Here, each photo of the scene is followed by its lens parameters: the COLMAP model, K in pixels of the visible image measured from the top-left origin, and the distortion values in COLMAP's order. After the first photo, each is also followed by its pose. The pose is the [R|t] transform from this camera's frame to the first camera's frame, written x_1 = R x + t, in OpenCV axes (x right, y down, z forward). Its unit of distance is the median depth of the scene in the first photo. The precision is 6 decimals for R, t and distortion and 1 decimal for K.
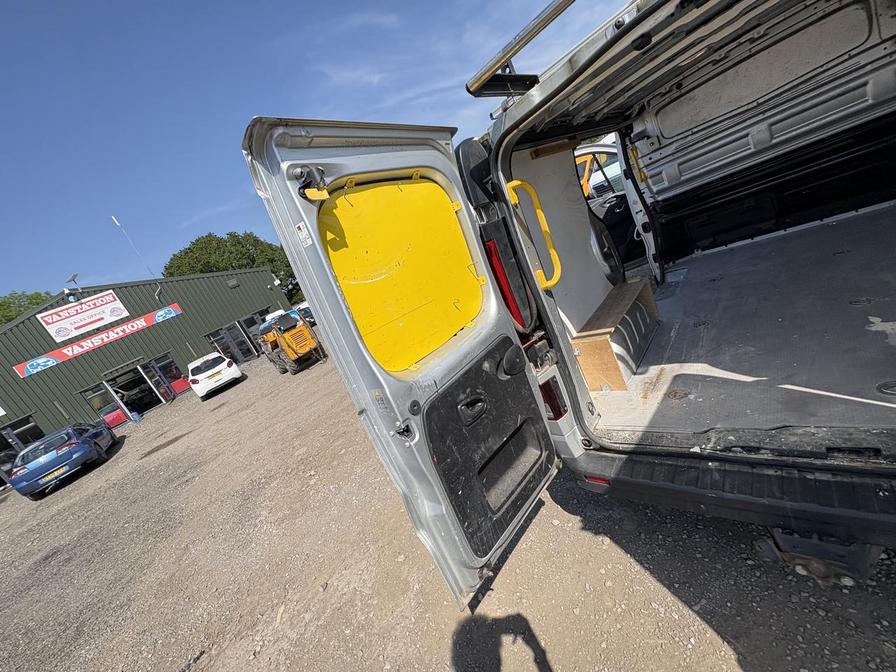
lens RADIAL K [[357.8, 0, 446.5], [0, 357.8, 336.2], [0, 0, 1]] dist [0.001215, 0.000044]
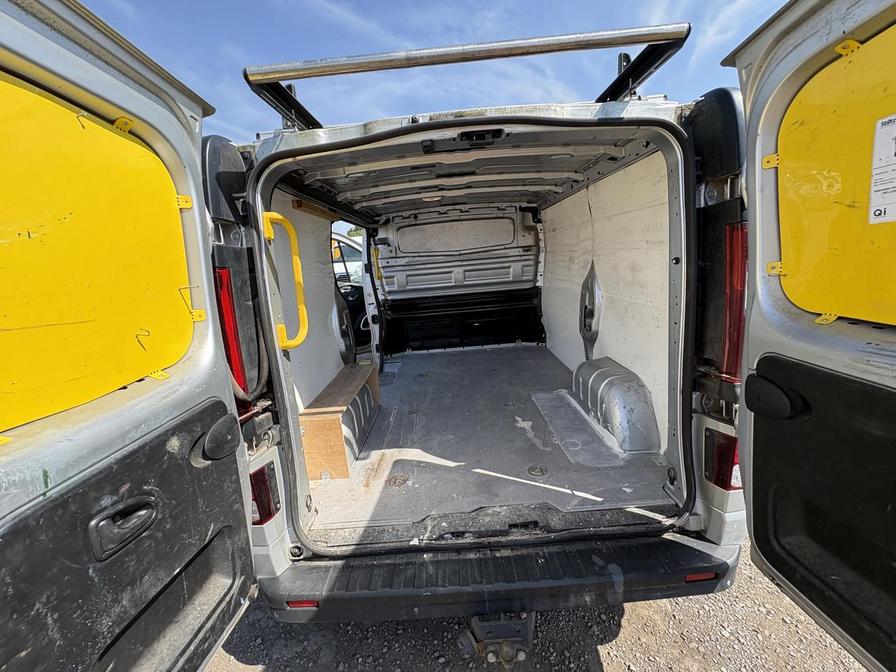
lens RADIAL K [[357.8, 0, 450.2], [0, 357.8, 333.2], [0, 0, 1]] dist [0.001215, 0.000044]
pose [[0.703420, 0.238763, 0.669472, -0.011461], [-0.075632, 0.961687, -0.263512, 0.021143], [-0.706739, 0.134726, 0.694528, 0.168648]]
